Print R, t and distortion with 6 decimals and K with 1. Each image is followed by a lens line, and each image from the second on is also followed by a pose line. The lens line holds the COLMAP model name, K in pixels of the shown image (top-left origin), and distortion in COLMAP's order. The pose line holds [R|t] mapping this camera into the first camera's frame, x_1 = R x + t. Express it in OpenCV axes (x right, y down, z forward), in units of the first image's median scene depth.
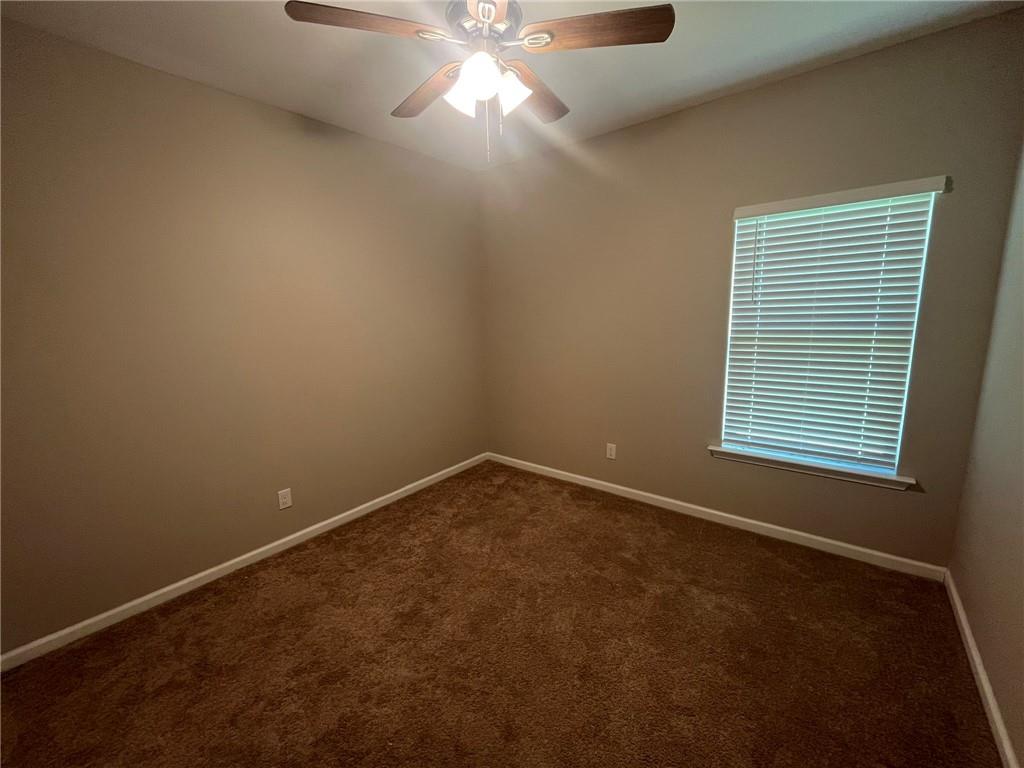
lens RADIAL K [[419.3, 0, 509.6], [0, 419.3, 381.2], [0, 0, 1]] dist [0.002424, -0.002945]
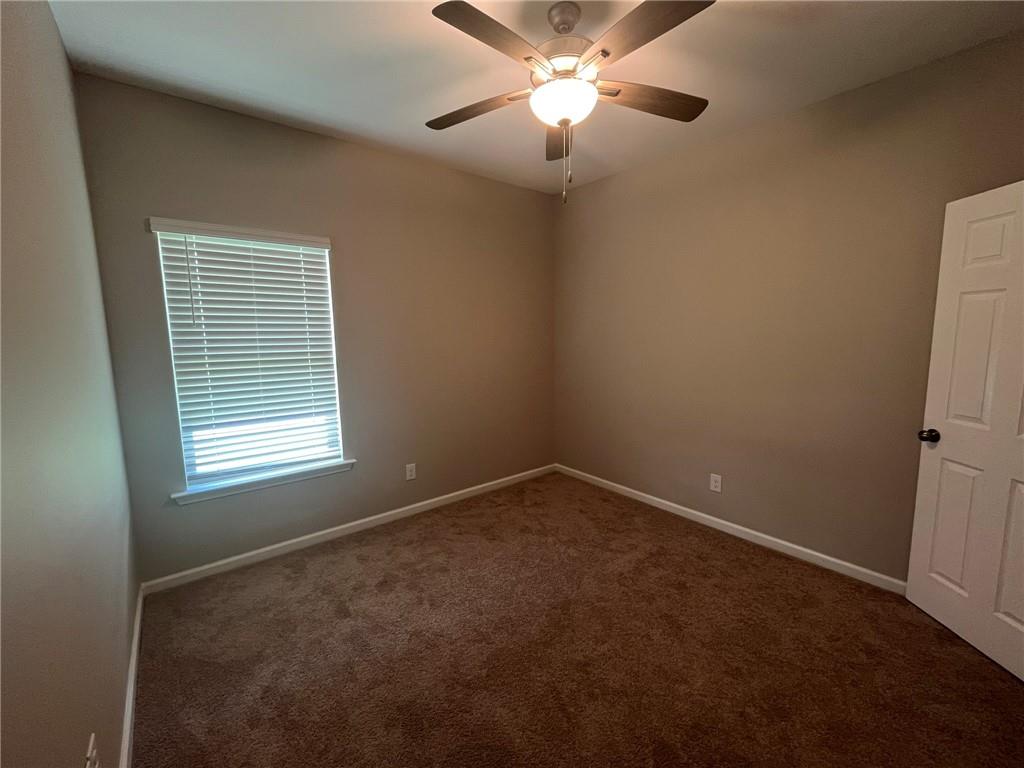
lens RADIAL K [[419.3, 0, 509.6], [0, 419.3, 381.2], [0, 0, 1]] dist [0.002424, -0.002945]
pose [[0.220999, -0.097614, 0.970377, -0.209864], [0.154643, 0.985898, 0.063956, -0.023298], [-0.962936, 0.135928, 0.232978, 0.161592]]
